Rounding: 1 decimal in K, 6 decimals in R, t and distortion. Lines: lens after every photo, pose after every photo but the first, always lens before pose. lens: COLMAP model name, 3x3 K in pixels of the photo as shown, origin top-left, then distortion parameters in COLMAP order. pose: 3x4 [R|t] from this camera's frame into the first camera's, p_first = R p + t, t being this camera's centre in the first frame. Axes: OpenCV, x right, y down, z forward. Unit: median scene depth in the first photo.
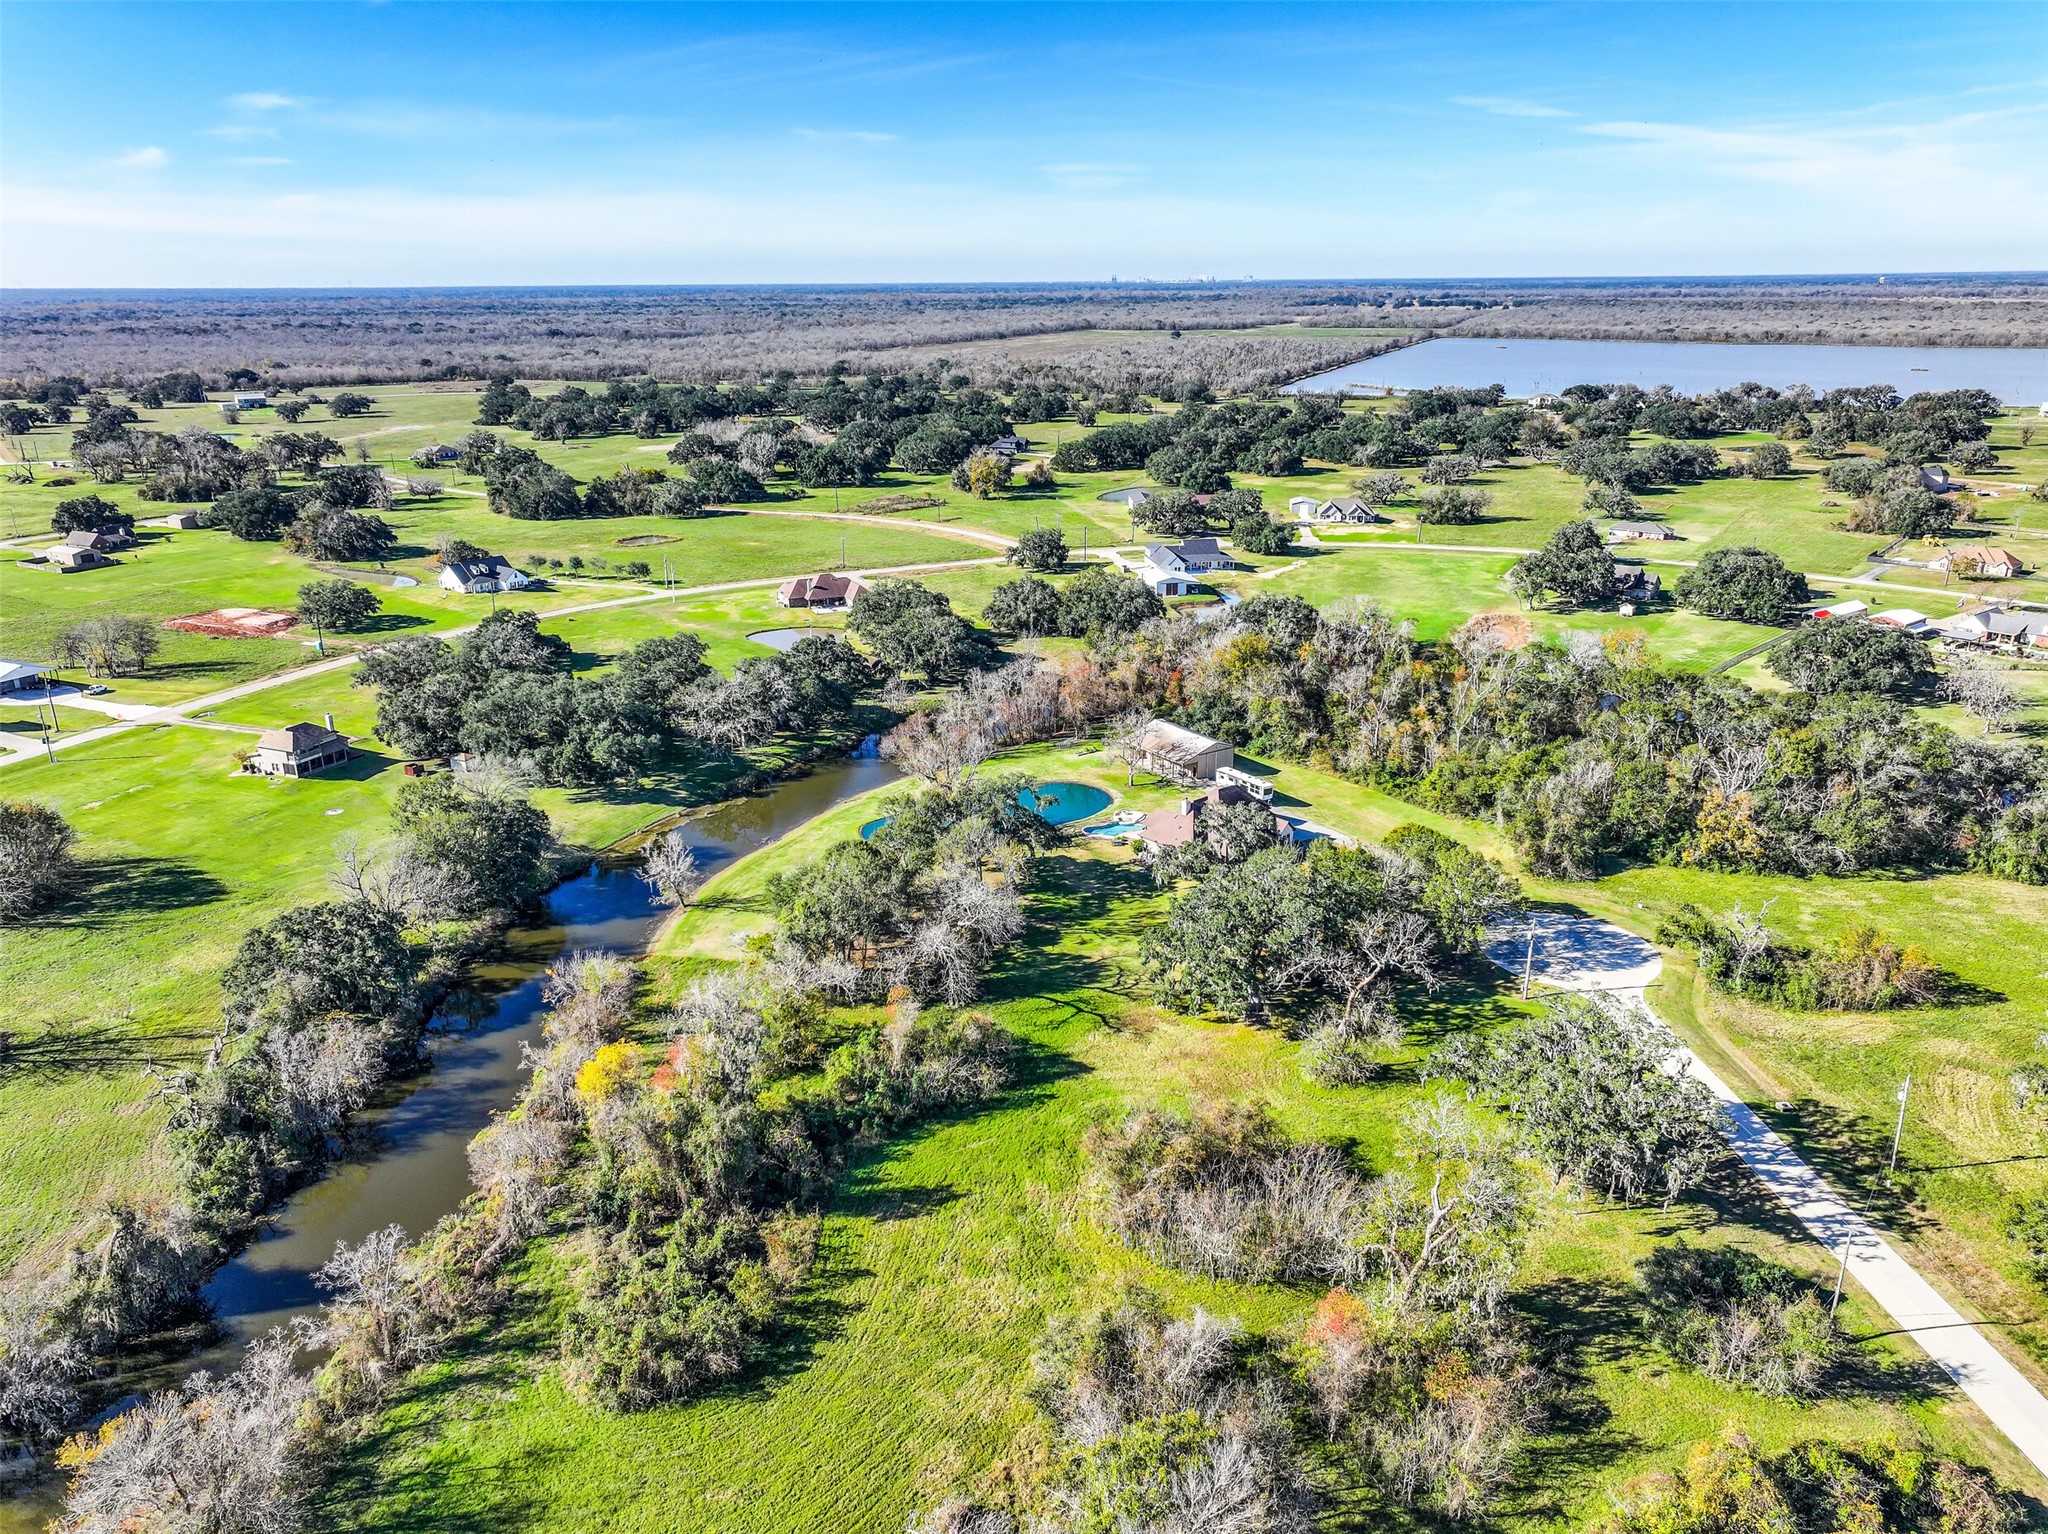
lens RADIAL K [[1439.6, 0, 1027.9], [0, 1439.6, 781.7], [0, 0, 1]] dist [0.003380, 0.010540]
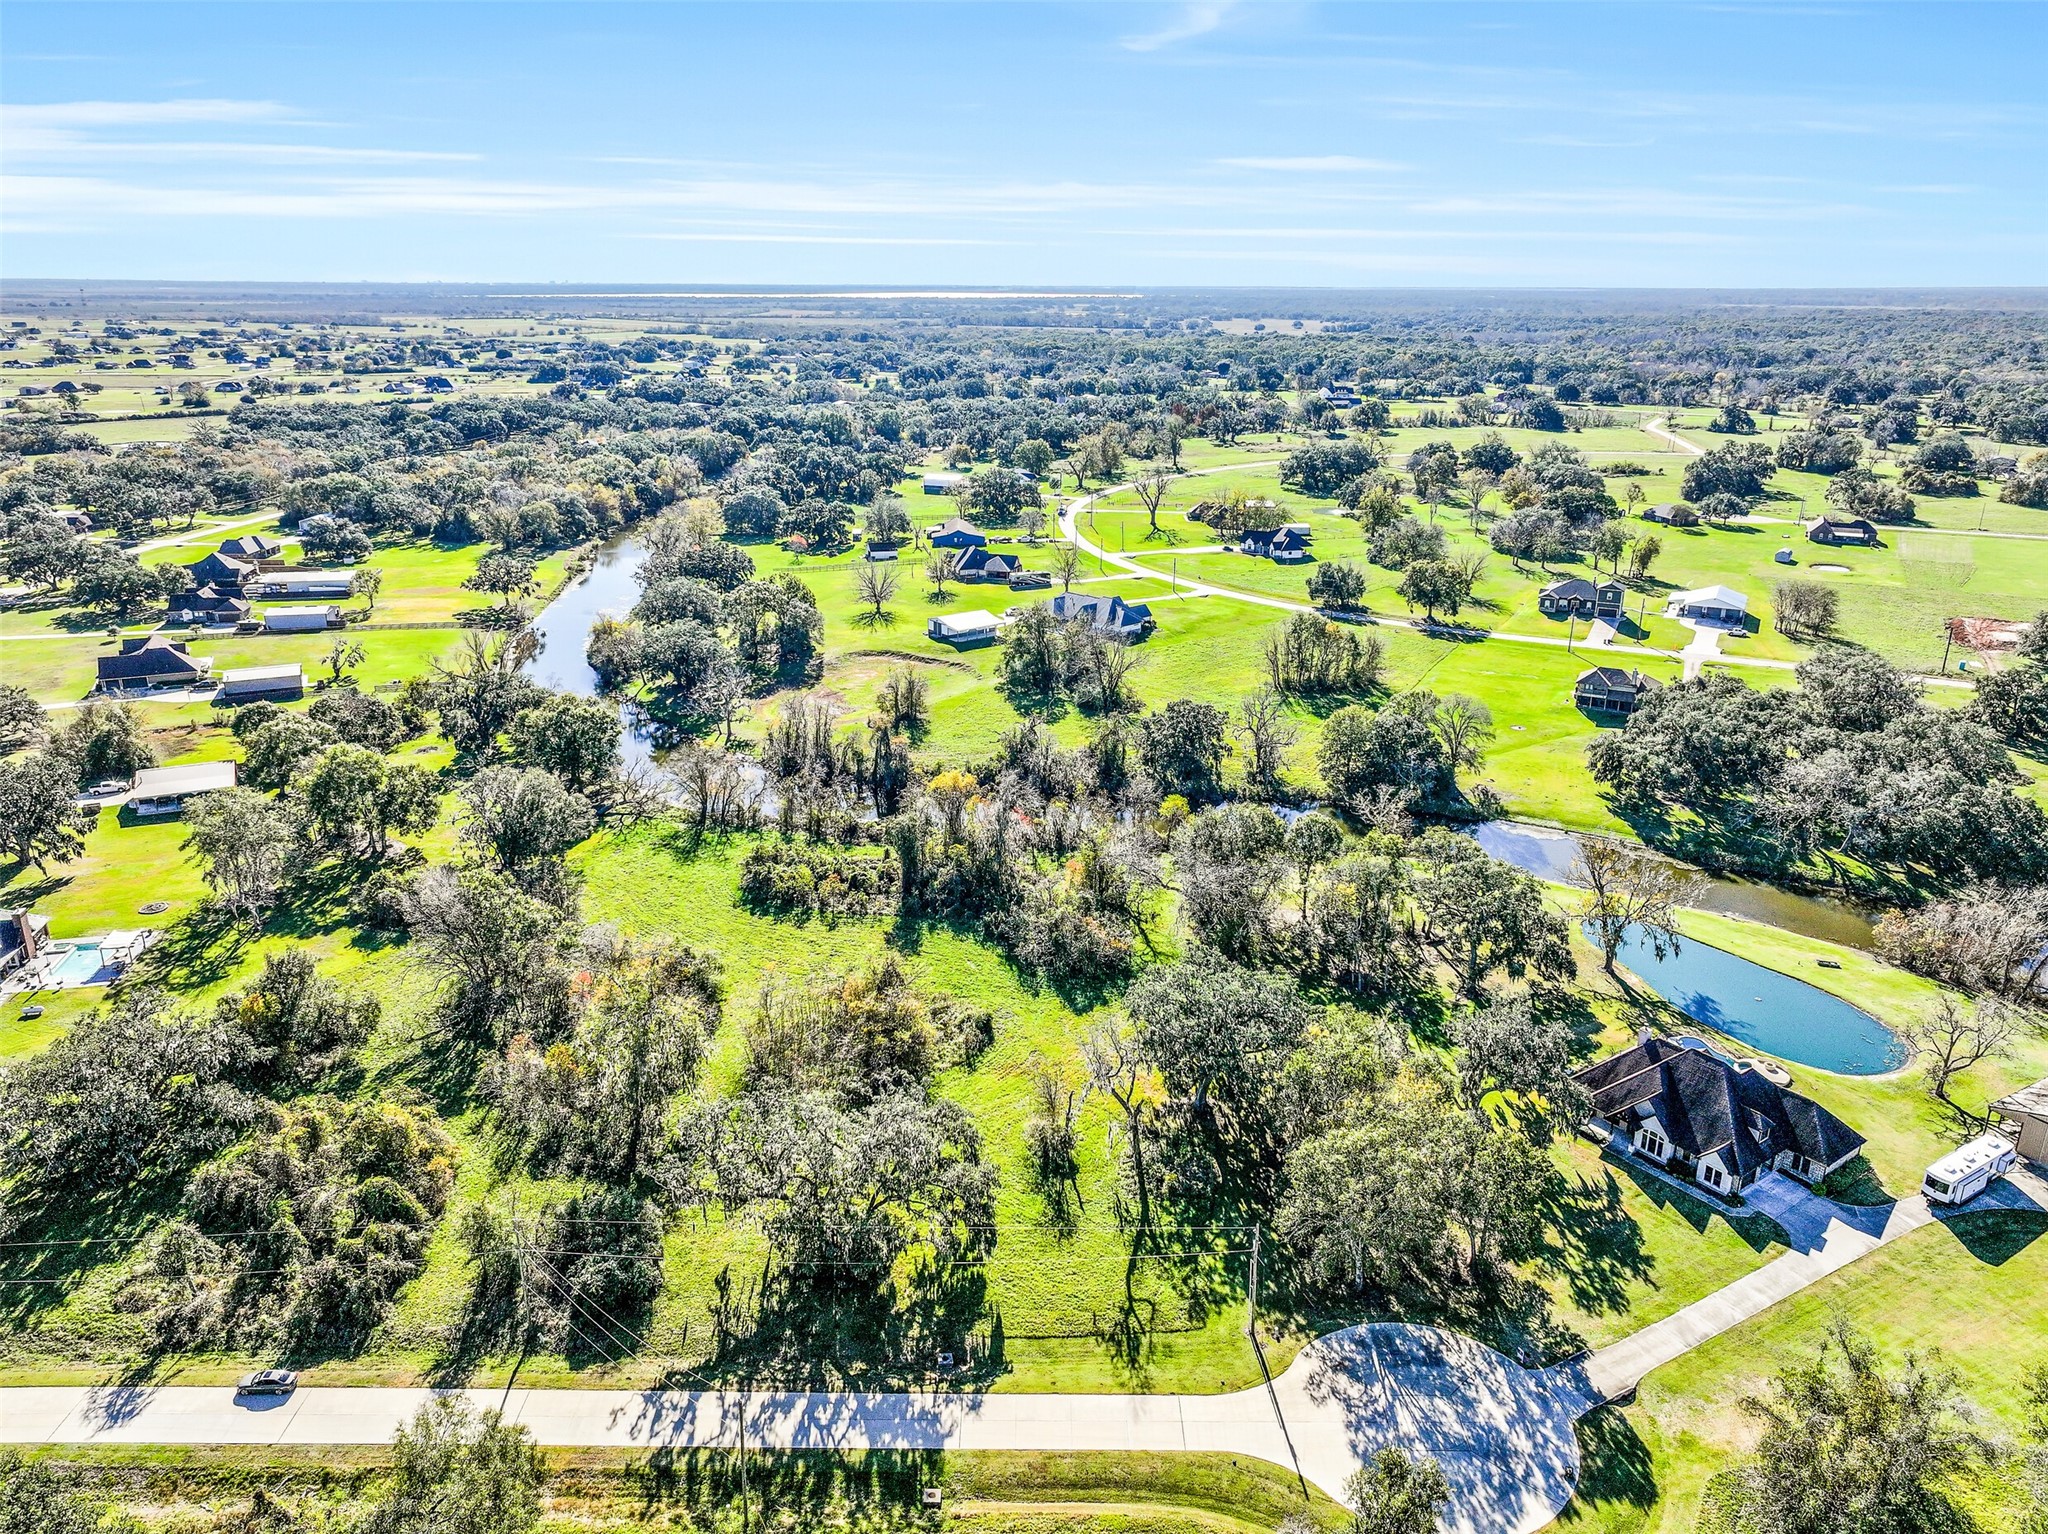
lens RADIAL K [[1439.6, 0, 1020.6], [0, 1439.6, 769.6], [0, 0, 1]] dist [0.003380, 0.010540]
pose [[-0.074482, 0.328180, -0.941674, 1.172997], [-0.331457, 0.882463, 0.333761, -0.360663], [0.940526, 0.336983, 0.043050, 0.992867]]
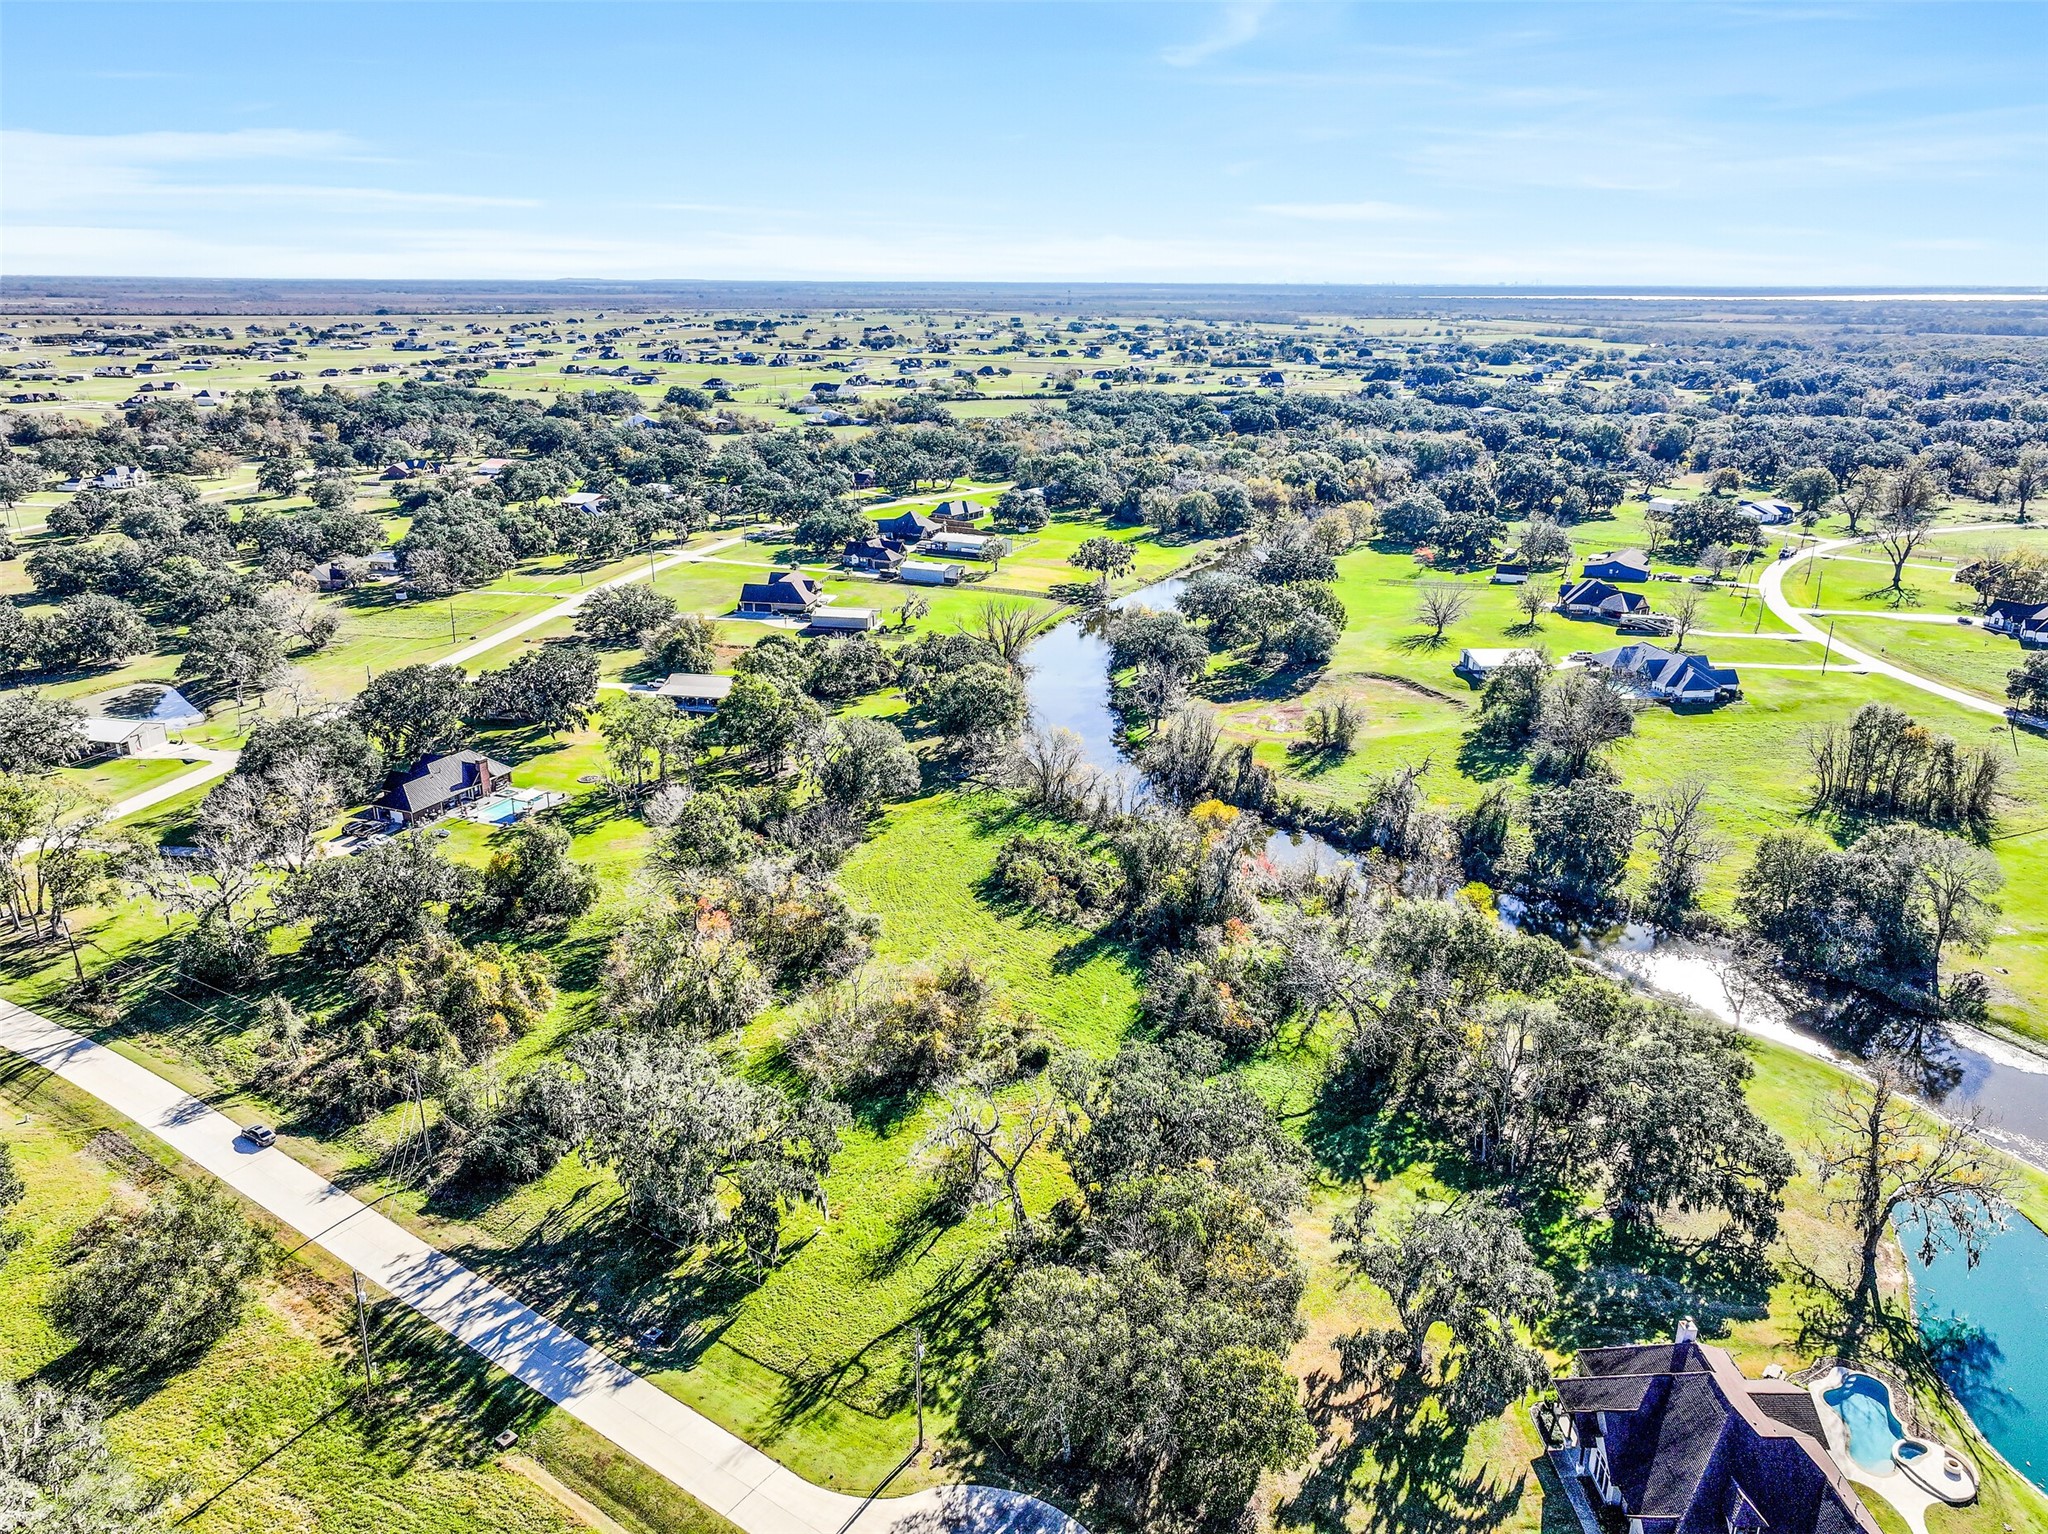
lens RADIAL K [[1439.6, 0, 1011.3], [0, 1439.6, 767.7], [0, 0, 1]] dist [0.003380, 0.010540]
pose [[-0.633633, 0.254030, -0.730738, 0.892900], [-0.254428, 0.823586, 0.506925, -0.525563], [0.730599, 0.507124, -0.457219, 1.489599]]
